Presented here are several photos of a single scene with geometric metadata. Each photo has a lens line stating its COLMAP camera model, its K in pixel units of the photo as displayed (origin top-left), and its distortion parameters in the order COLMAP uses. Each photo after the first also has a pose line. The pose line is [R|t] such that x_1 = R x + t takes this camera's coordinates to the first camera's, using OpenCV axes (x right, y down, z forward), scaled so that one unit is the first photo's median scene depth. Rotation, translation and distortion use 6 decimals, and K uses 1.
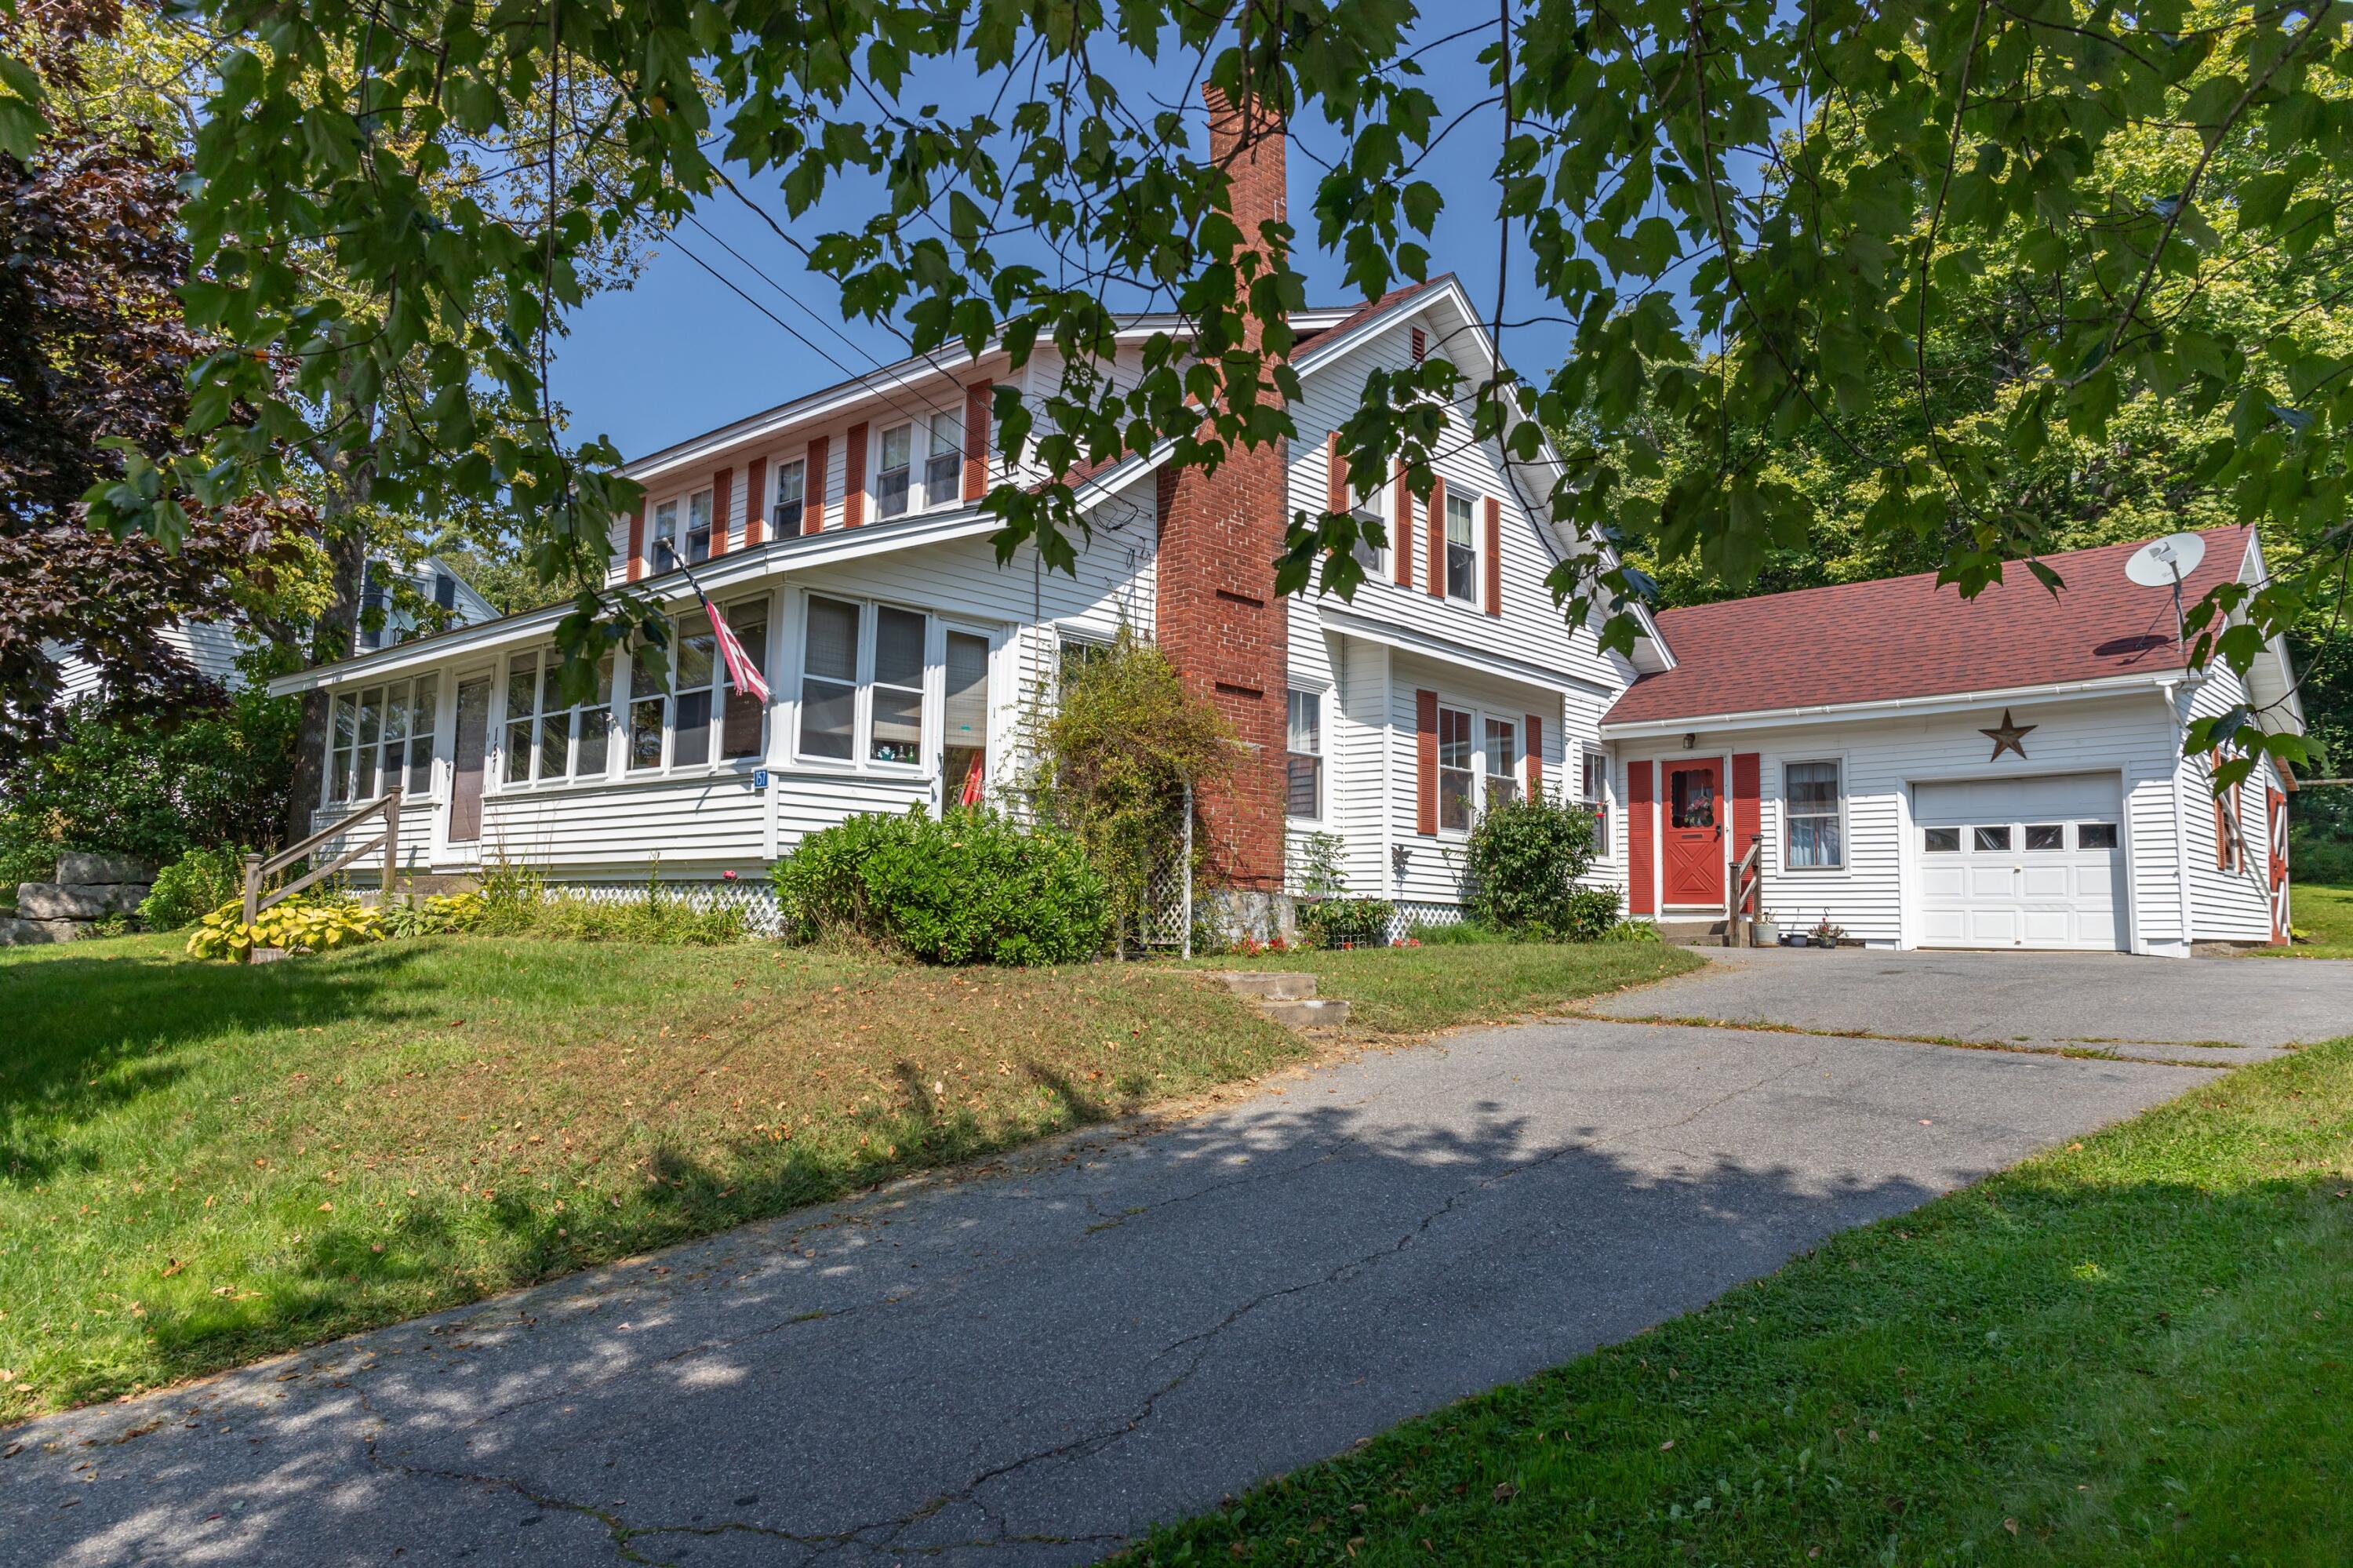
lens RADIAL K [[1585.6, 0, 1177.3], [0, 1585.6, 768.1], [0, 0, 1]] dist [-0.032697, -0.008067]
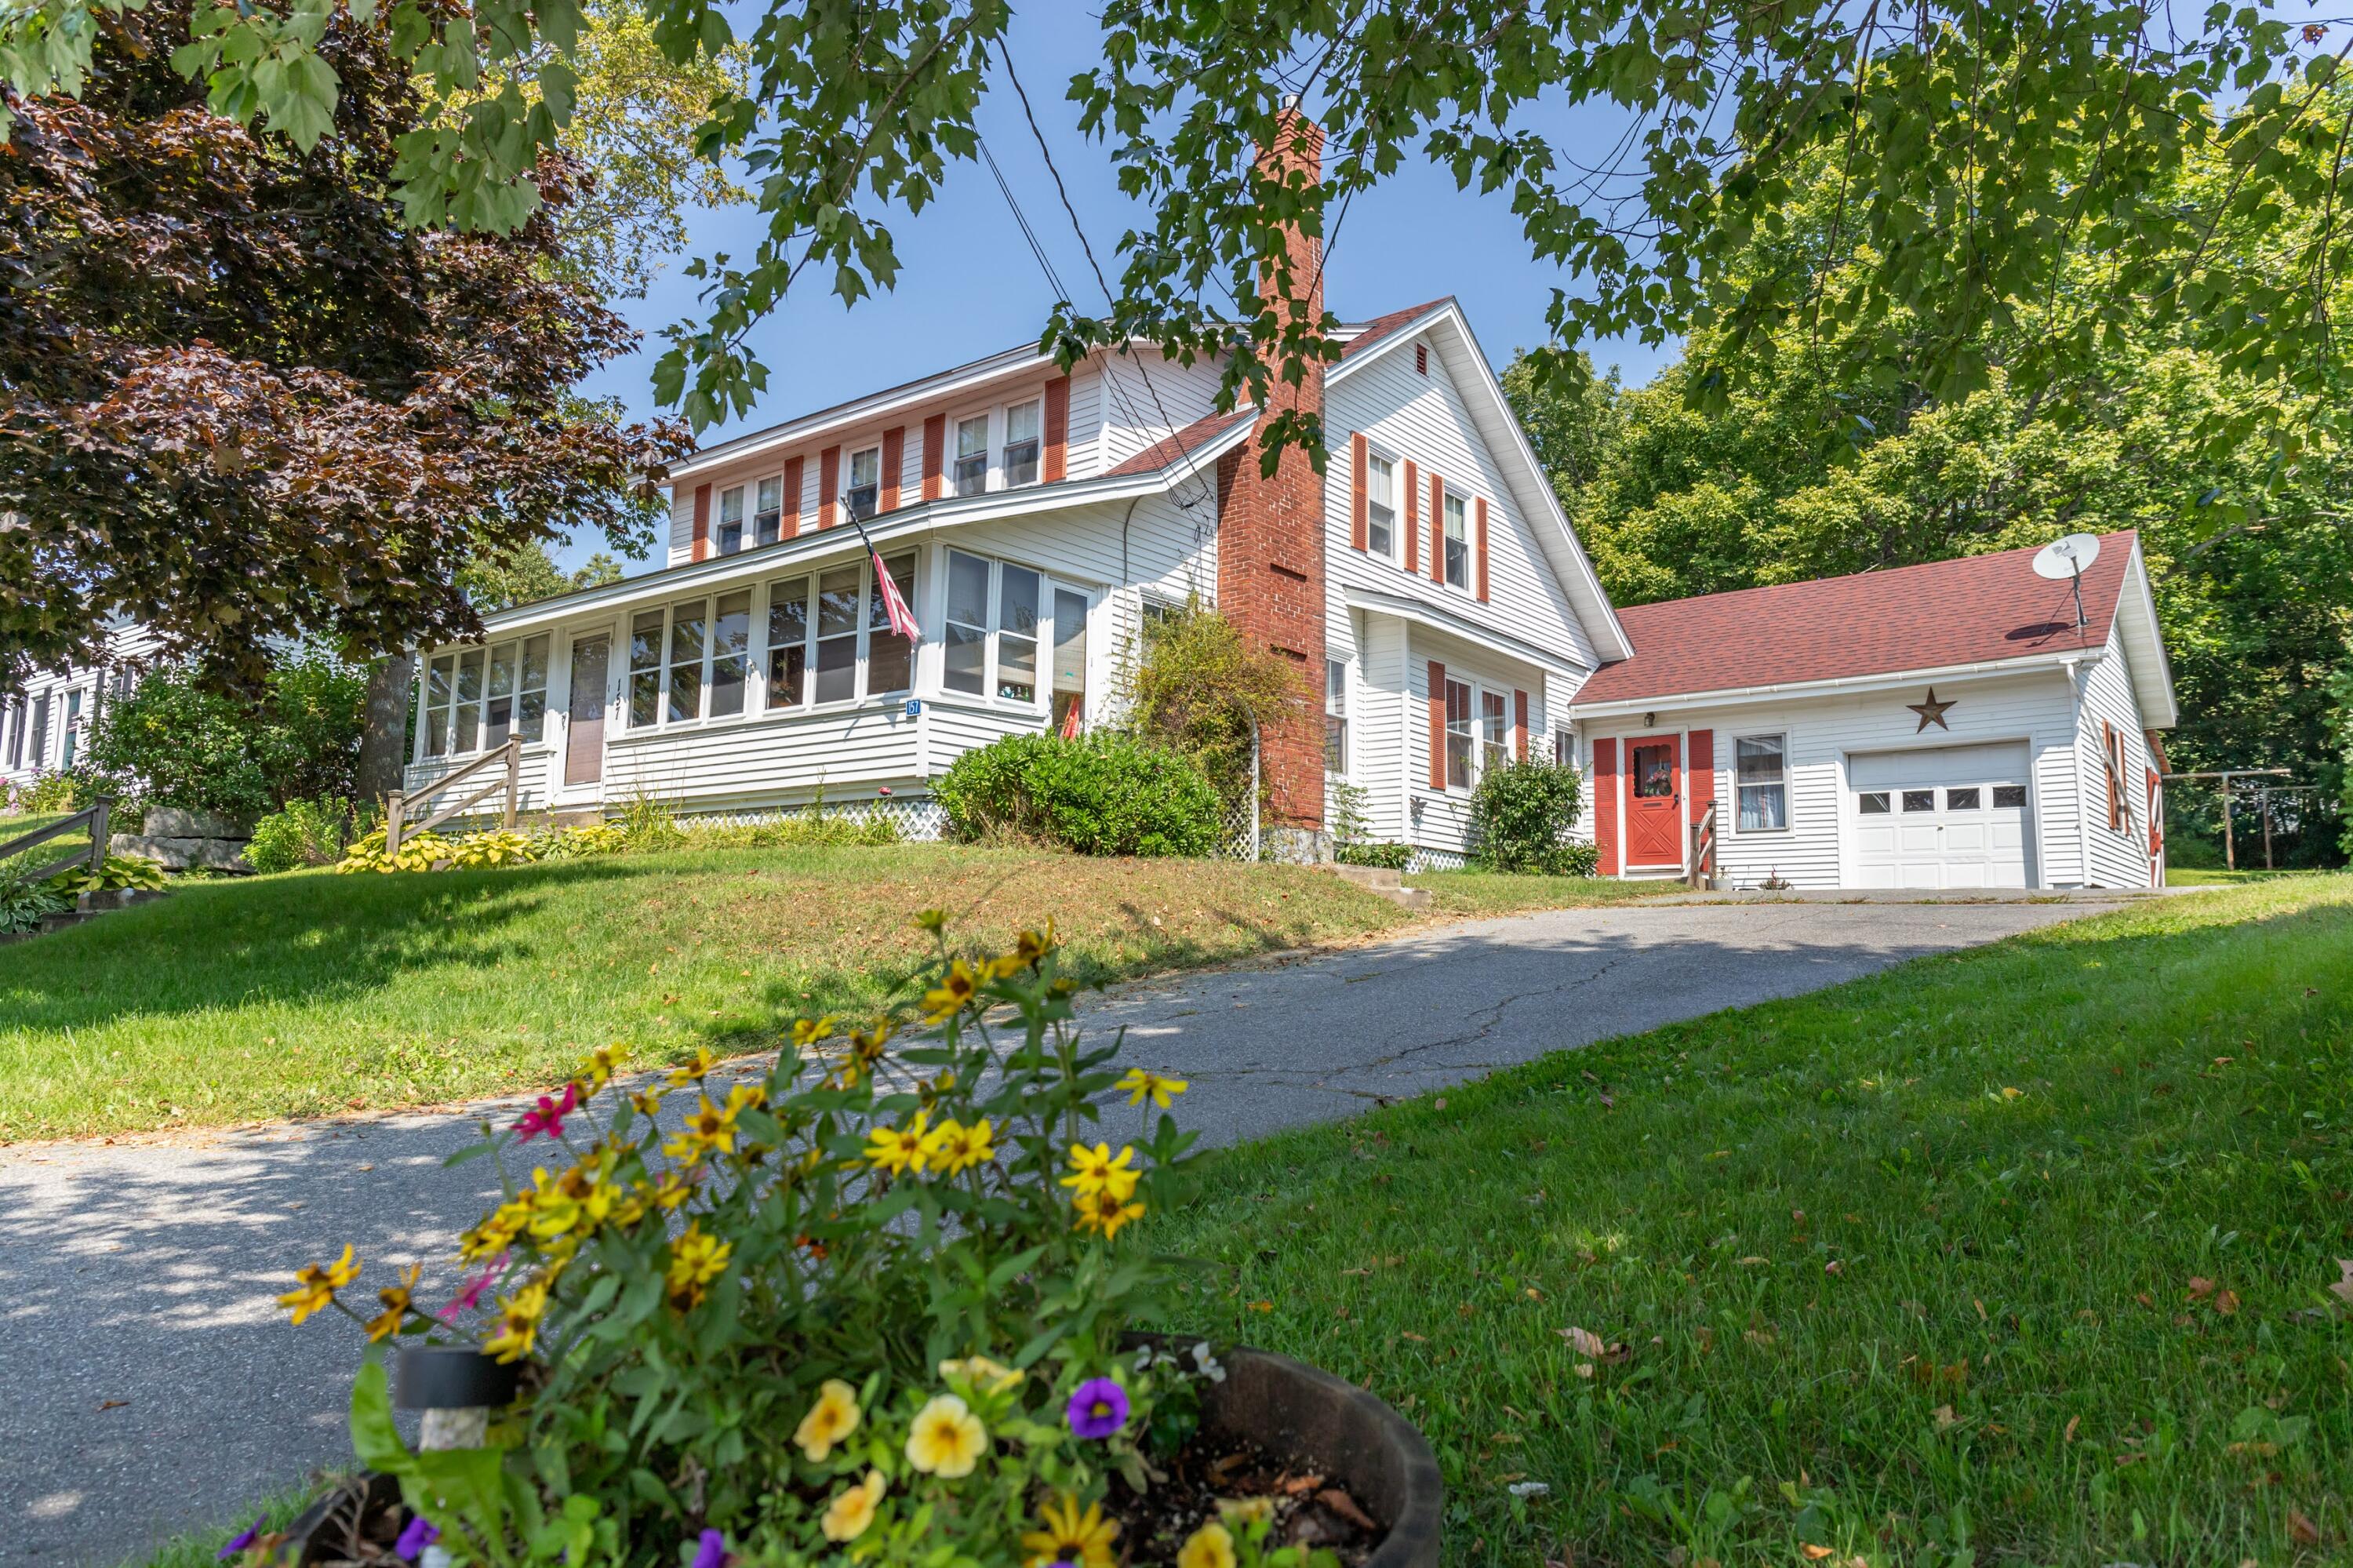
lens RADIAL K [[1585.6, 0, 1167.4], [0, 1585.6, 784.0], [0, 0, 1]] dist [-0.032697, -0.008067]
pose [[0.997868, 0.006101, 0.064983, -0.109262], [-0.005300, 0.999908, -0.012505, 0.054114], [-0.065054, 0.012133, 0.997808, -0.115583]]
